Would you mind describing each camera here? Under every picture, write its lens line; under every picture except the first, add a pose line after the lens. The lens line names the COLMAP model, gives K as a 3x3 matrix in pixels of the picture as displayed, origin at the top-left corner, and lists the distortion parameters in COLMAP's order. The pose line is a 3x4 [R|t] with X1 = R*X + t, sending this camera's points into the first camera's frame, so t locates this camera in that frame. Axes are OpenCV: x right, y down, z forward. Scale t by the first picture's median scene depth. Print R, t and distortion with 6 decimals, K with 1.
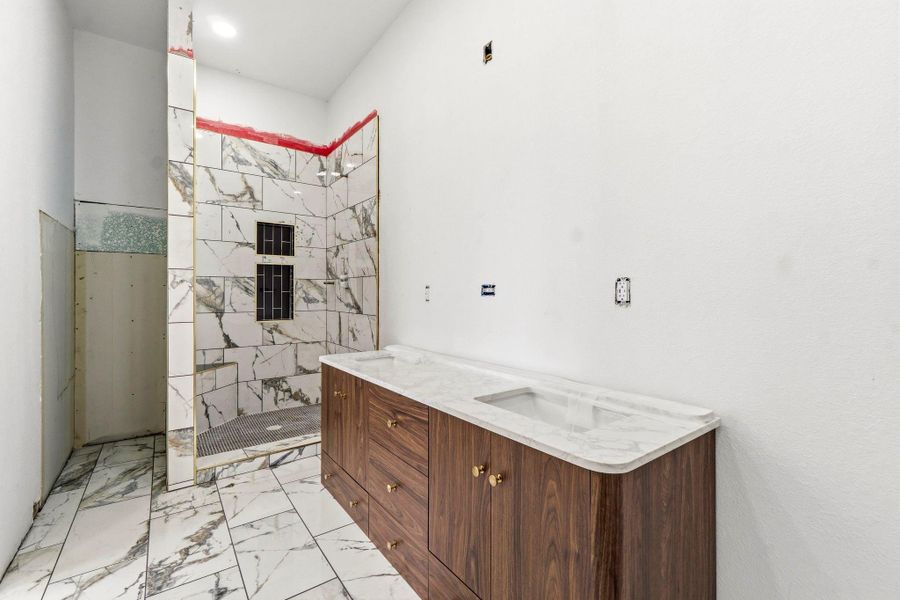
lens RADIAL K [[389.8, 0, 444.2], [0, 389.8, 296.8], [0, 0, 1]] dist [-0.000575, -0.000619]
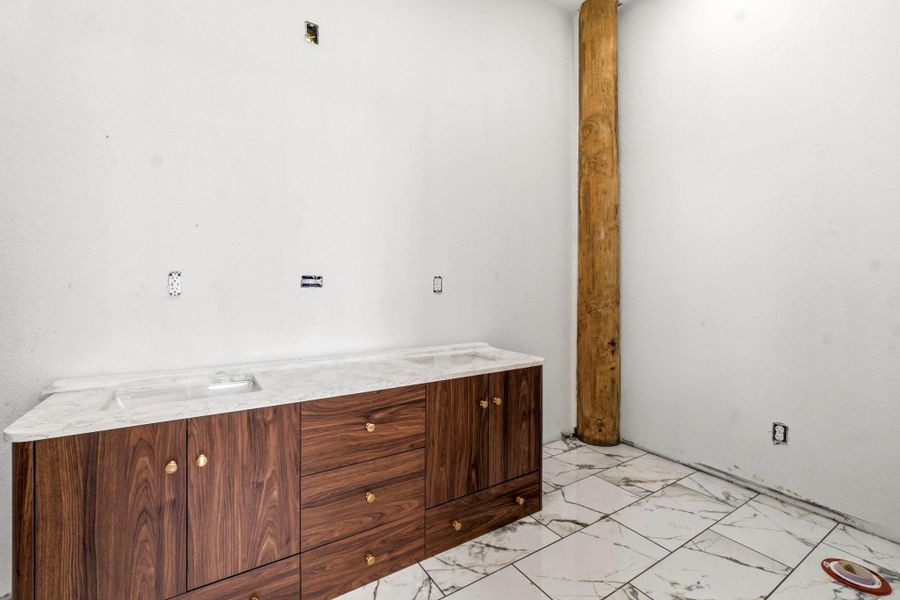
lens RADIAL K [[389.8, 0, 443.9], [0, 389.8, 294.4], [0, 0, 1]] dist [-0.000575, -0.000619]
pose [[0.063250, -0.014396, 0.997894, -1.153066], [0.001961, 0.999896, 0.014300, 0.002021], [-0.997996, 0.001052, 0.063272, 0.862381]]
